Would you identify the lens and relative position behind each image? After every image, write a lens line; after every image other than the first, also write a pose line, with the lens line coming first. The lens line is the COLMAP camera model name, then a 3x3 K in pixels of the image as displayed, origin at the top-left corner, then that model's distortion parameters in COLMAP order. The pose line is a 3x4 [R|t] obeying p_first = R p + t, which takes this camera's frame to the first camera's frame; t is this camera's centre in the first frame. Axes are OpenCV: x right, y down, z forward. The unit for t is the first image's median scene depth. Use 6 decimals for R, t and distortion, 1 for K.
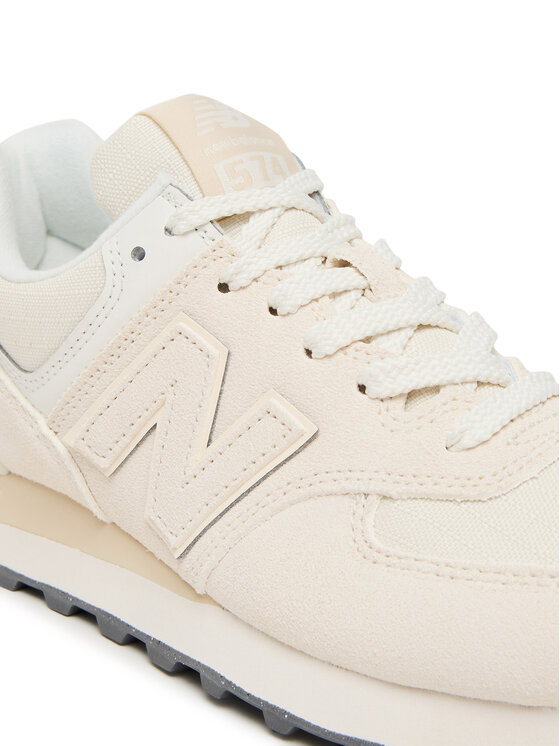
lens RADIAL K [[1212.5, 0, 280.0], [0, 1212.5, 373.0], [0, 0, 1]] dist [-0.160274, -0.021030]
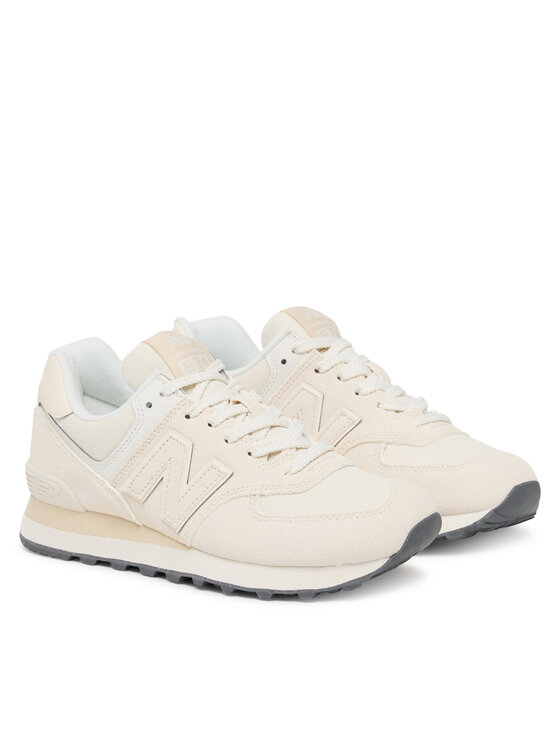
lens RADIAL K [[2193.6, 0, 280.0], [0, 2193.6, 373.0], [0, 0, 1]] dist [0.101702, 0.085876]
pose [[0.993480, -0.073311, 0.087314, -0.232091], [0.079487, 0.994411, -0.069488, 0.153518], [-0.081731, 0.075975, 0.993754, -3.224129]]
